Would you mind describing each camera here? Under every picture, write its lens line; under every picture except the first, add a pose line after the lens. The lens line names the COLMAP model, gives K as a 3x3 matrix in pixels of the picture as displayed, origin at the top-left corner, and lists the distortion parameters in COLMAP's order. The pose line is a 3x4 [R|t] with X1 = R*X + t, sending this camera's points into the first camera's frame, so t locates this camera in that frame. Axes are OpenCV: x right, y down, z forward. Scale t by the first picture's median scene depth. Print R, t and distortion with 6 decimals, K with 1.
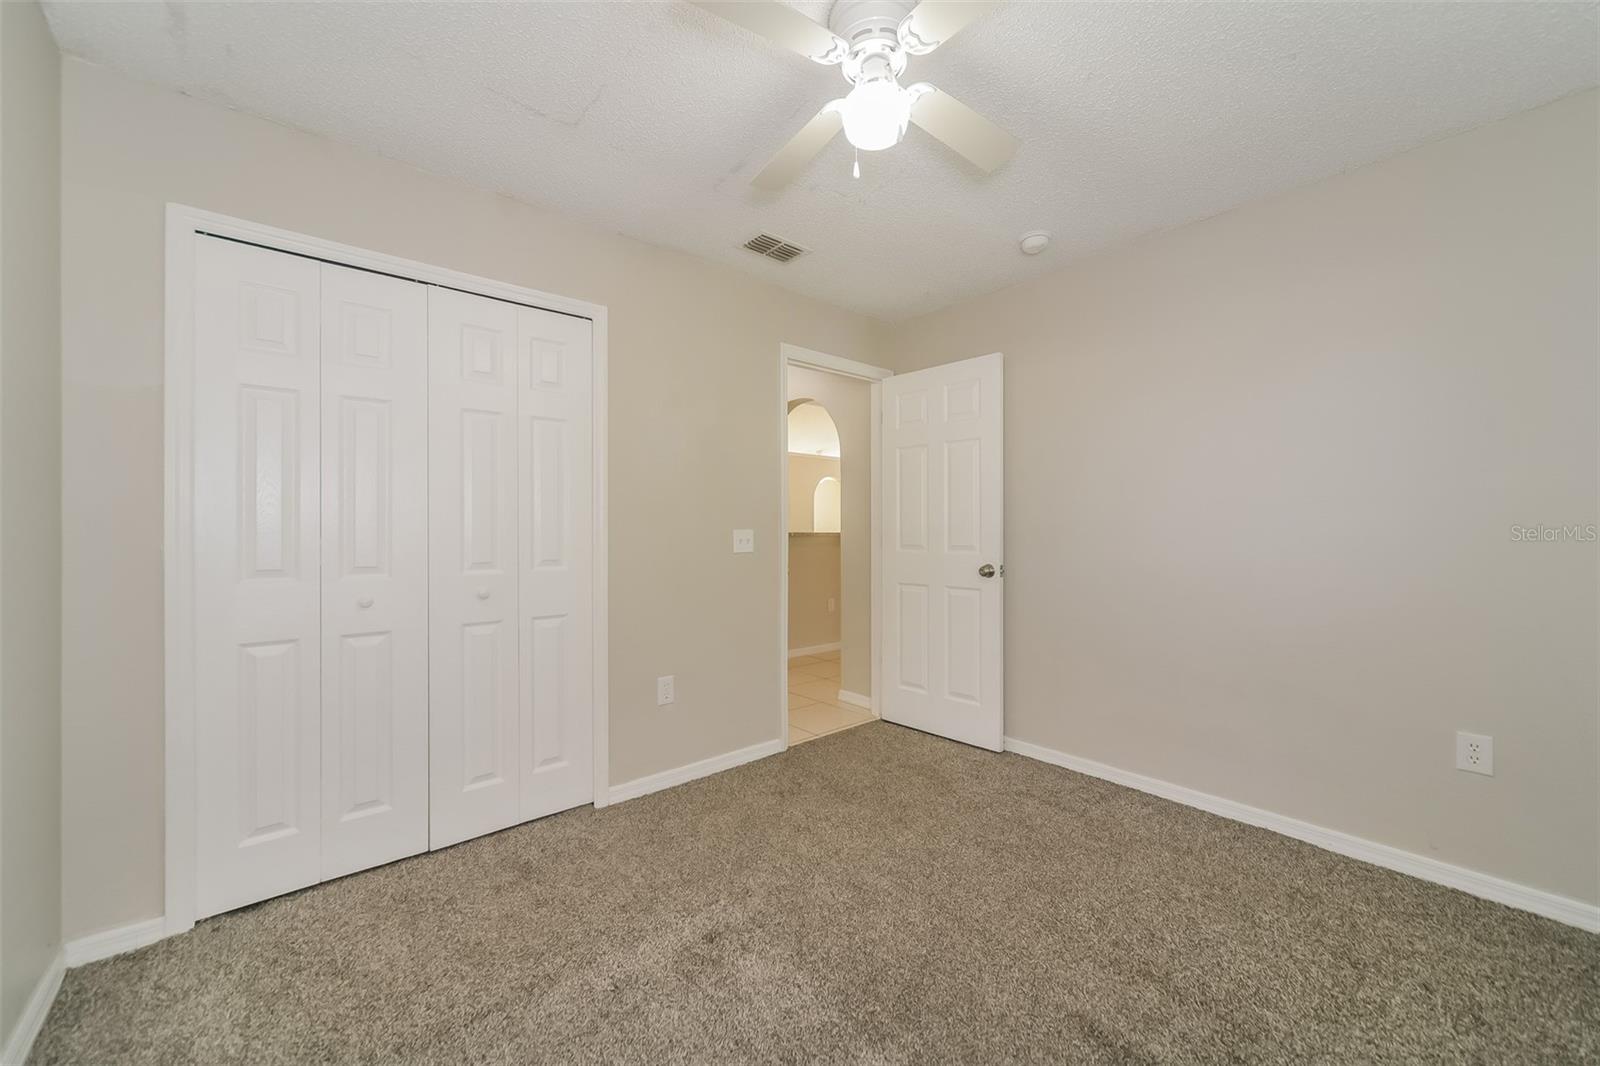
lens RADIAL K [[610.1, 0, 802.5], [0, 610.1, 531.9], [0, 0, 1]] dist [-0.008193, -0.000016]
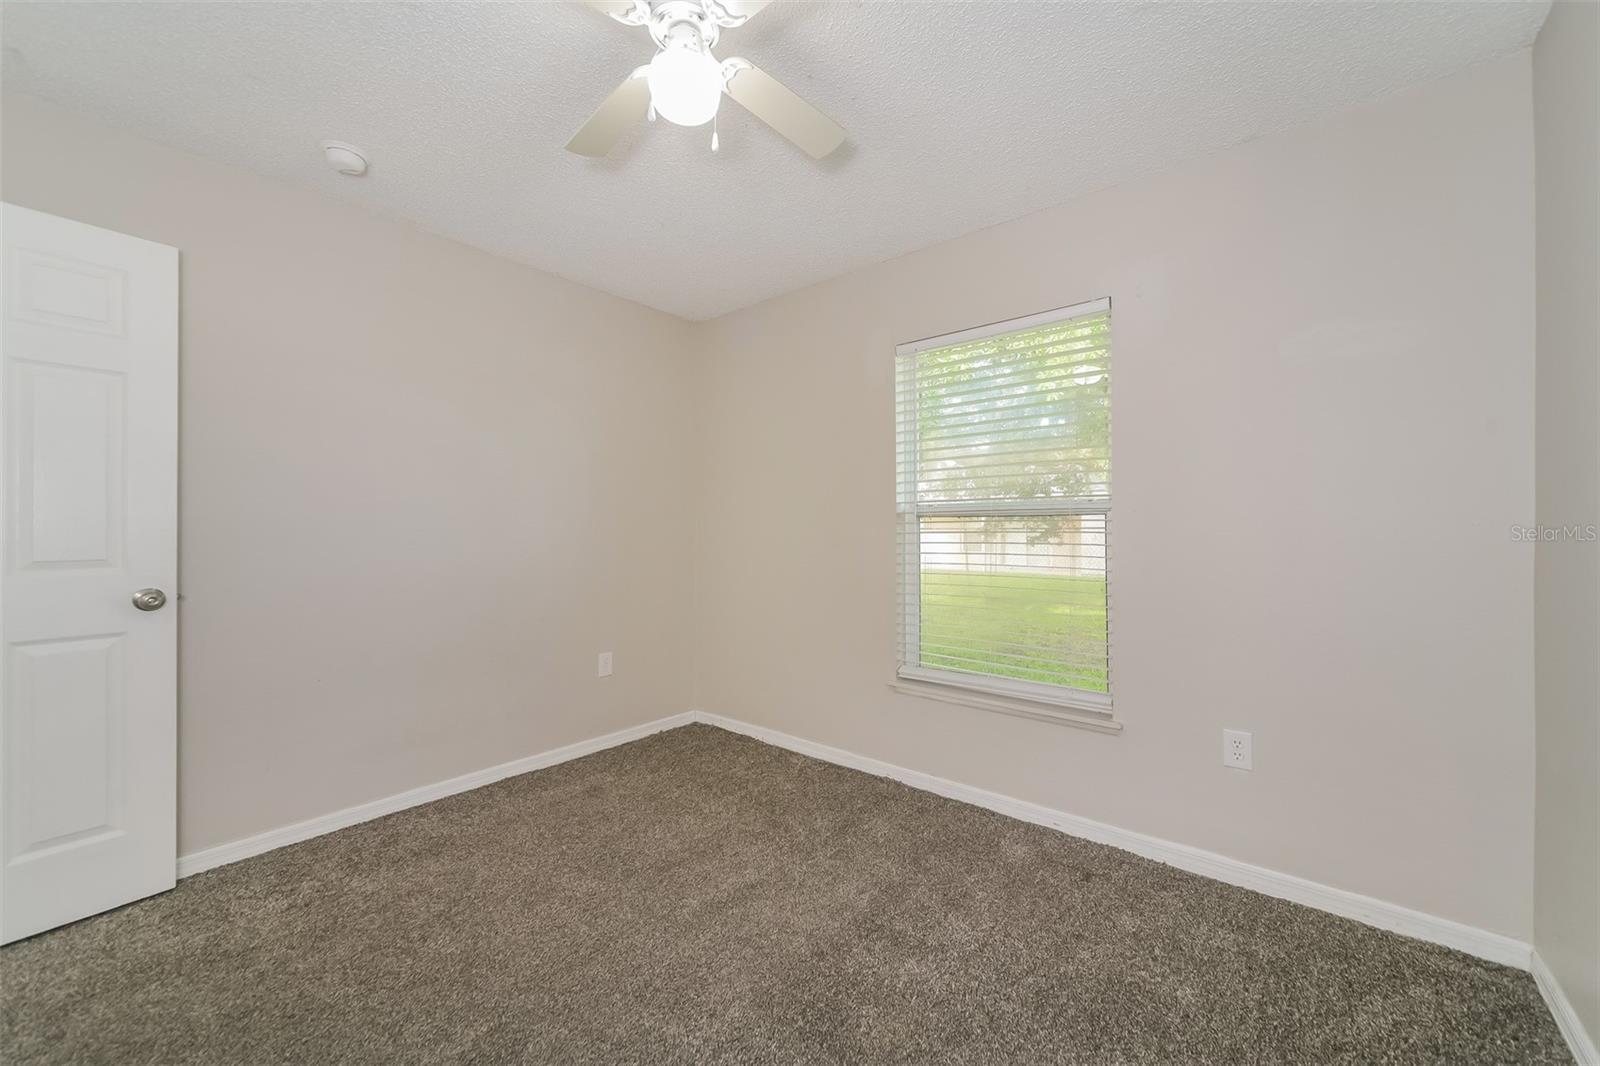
lens RADIAL K [[610.1, 0, 802.5], [0, 610.1, 531.9], [0, 0, 1]] dist [-0.008193, -0.000016]
pose [[-0.181368, -0.002737, 0.983411, -0.469275], [0.004315, 0.999984, 0.003579, 0.000532], [-0.983406, 0.004893, -0.181353, 0.570585]]
